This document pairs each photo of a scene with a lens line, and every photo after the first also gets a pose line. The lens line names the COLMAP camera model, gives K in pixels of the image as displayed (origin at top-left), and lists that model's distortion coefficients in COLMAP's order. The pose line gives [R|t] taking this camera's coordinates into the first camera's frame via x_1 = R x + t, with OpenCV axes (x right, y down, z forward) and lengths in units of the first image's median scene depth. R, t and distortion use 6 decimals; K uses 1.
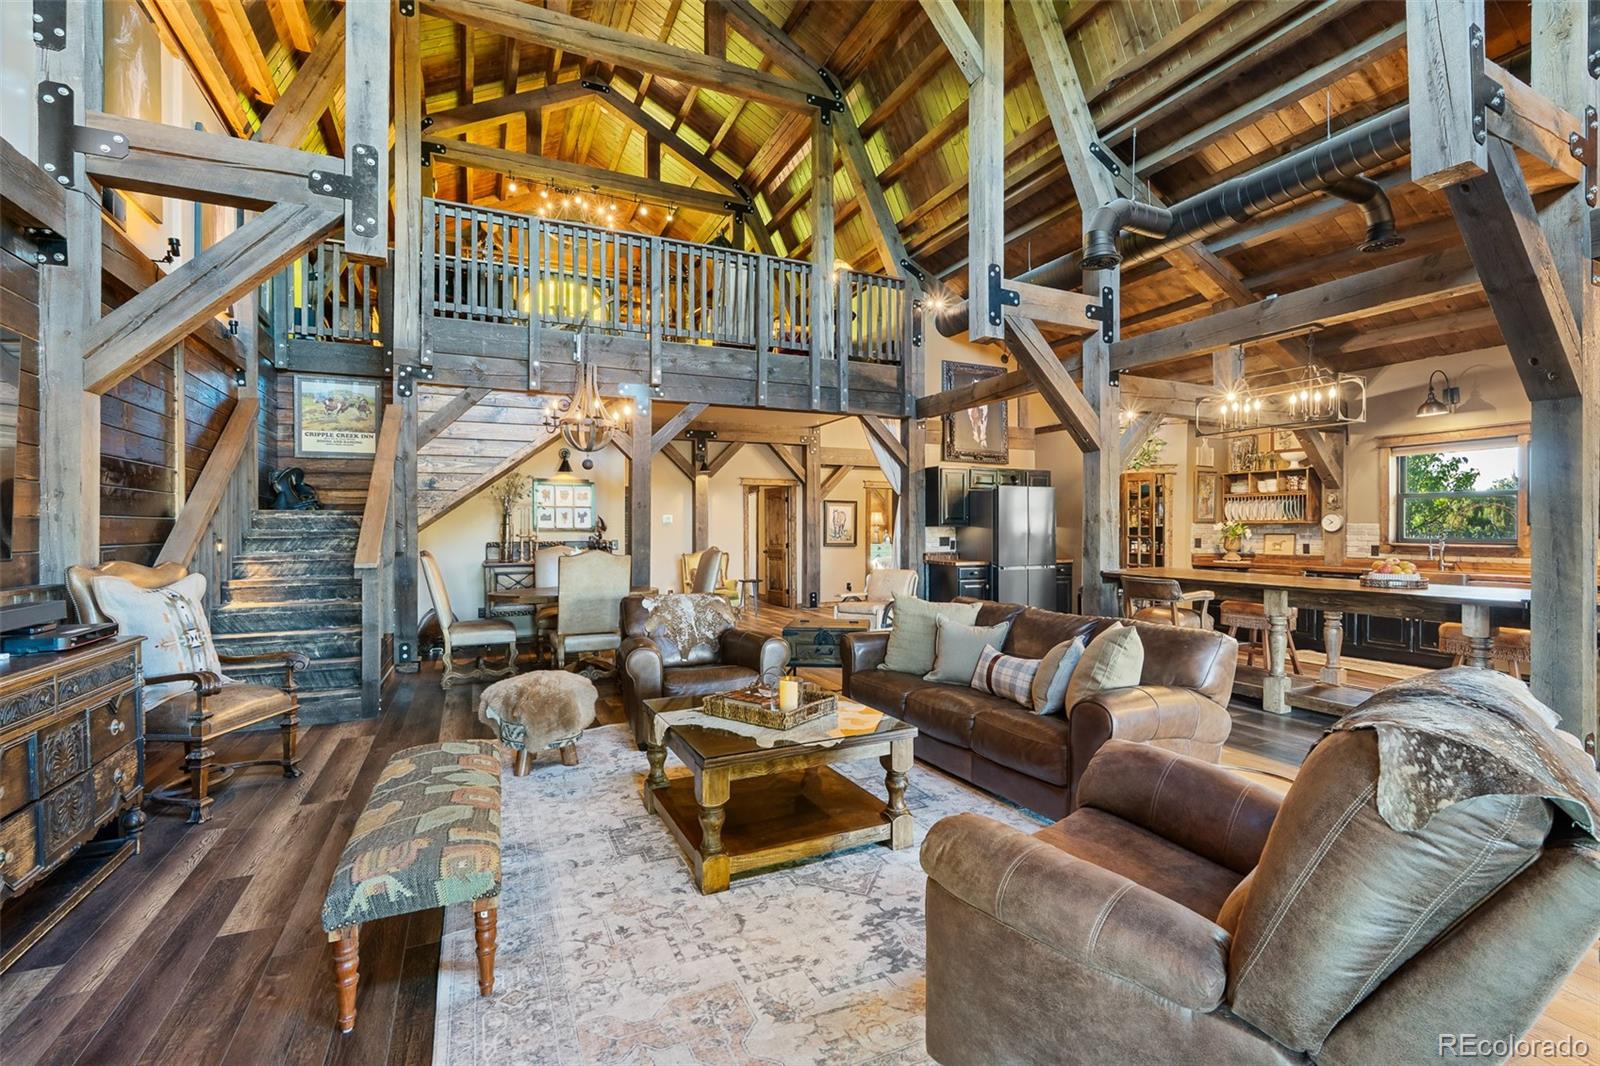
lens RADIAL K [[711.0, 0, 806.6], [0, 711.0, 528.3], [0, 0, 1]] dist [-0.006926, 0.001363]
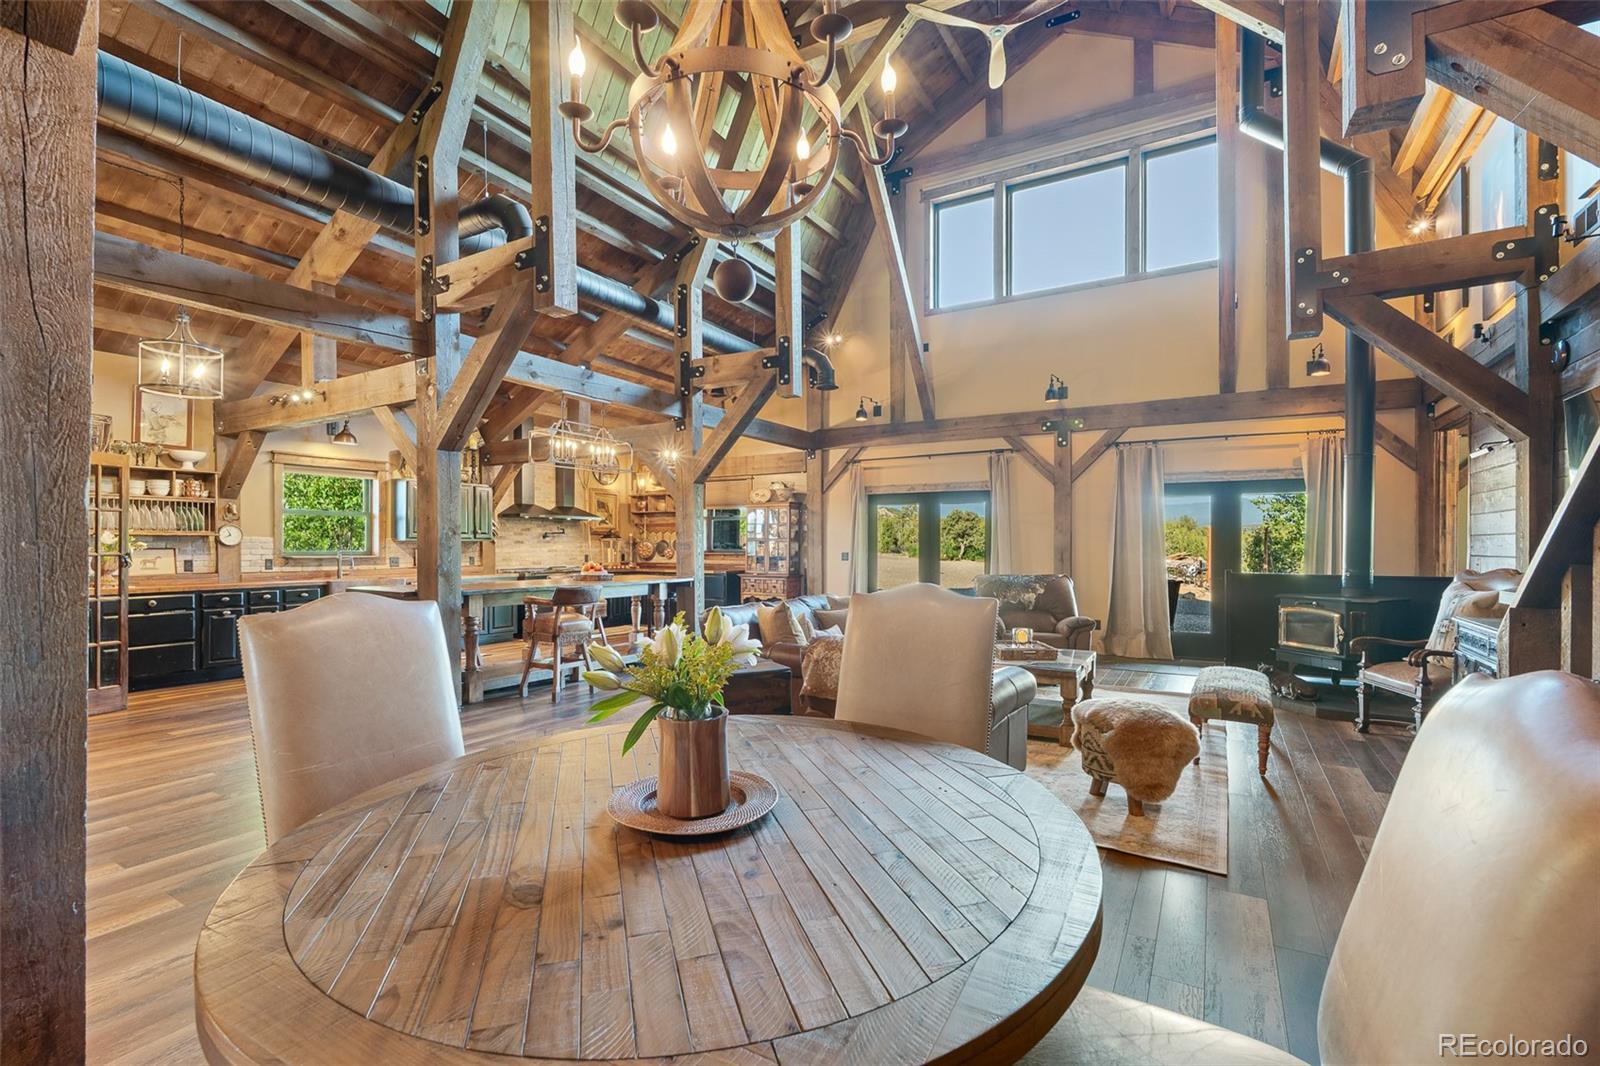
lens RADIAL K [[711.0, 0, 802.3], [0, 711.0, 546.6], [0, 0, 1]] dist [-0.006926, 0.001363]
pose [[-0.585209, -0.001720, 0.810880, -0.407007], [0.000726, 0.999996, 0.002646, 0.004127], [-0.810882, 0.002137, -0.585206, 0.894333]]
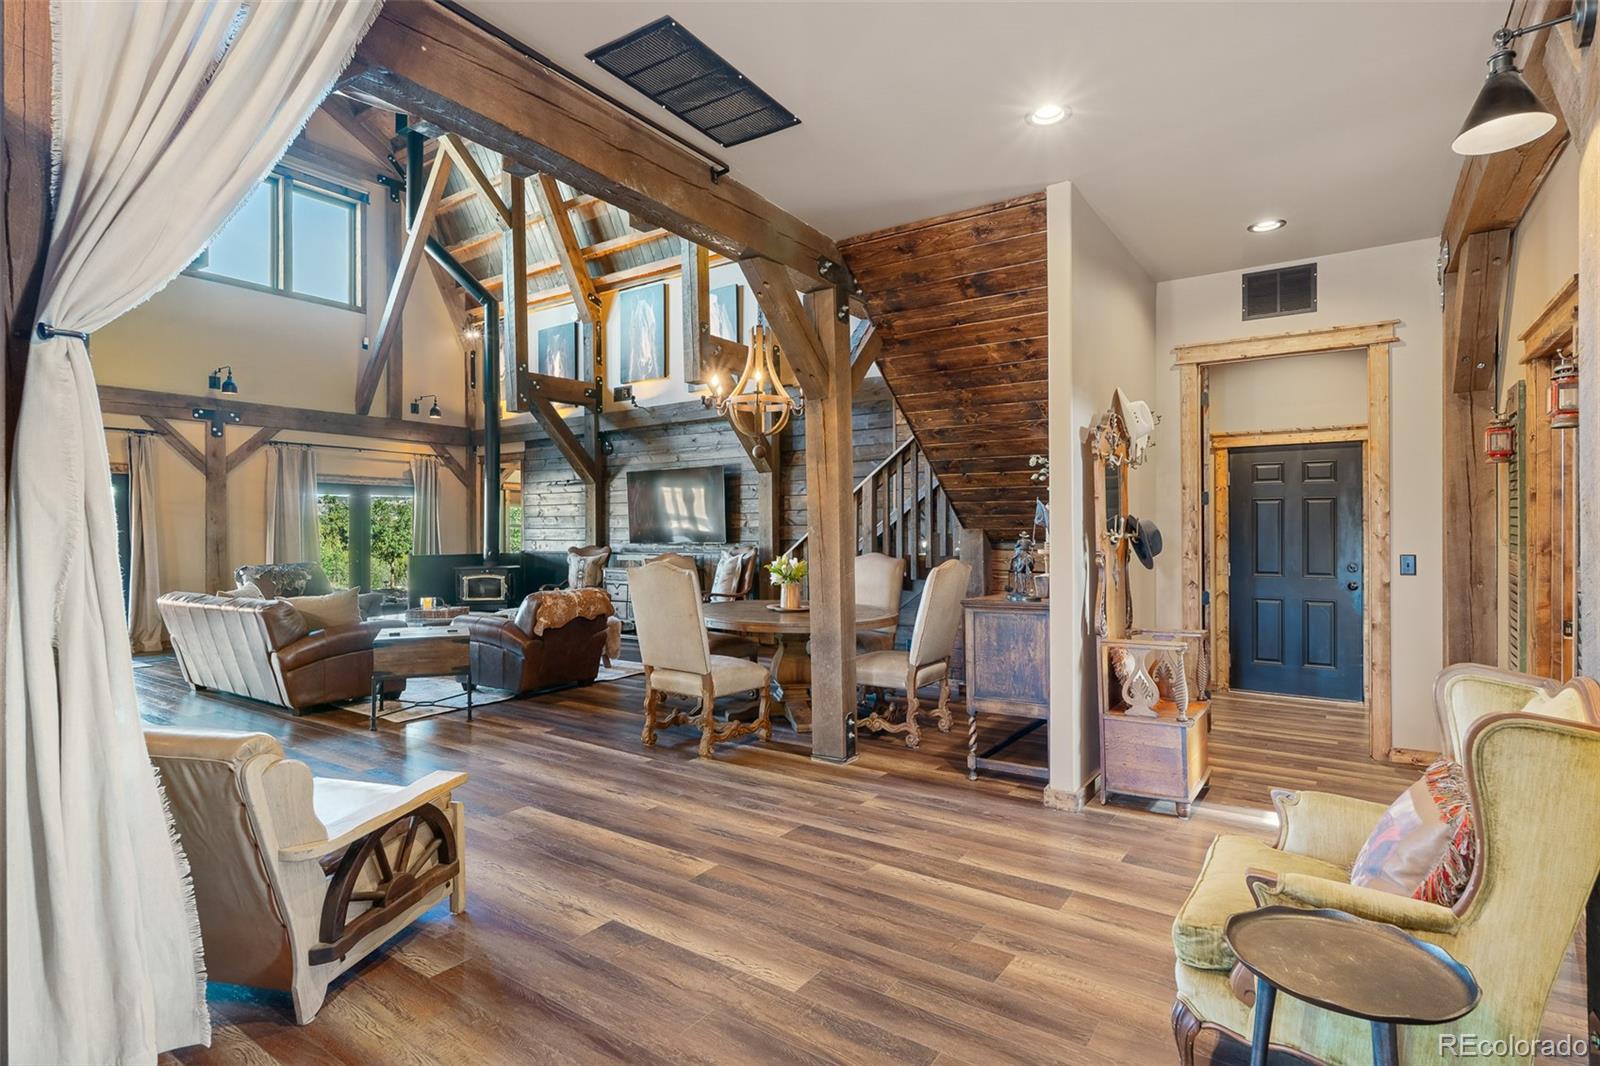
lens RADIAL K [[808.6, 0, 798.8], [0, 808.6, 526.1], [0, 0, 1]] dist [-0.004230, -0.001157]
pose [[-0.856582, 0.001780, -0.516007, 0.096405], [0.005092, 0.999975, -0.005003, 0.000258], [0.515985, -0.006913, -0.856570, 1.417658]]
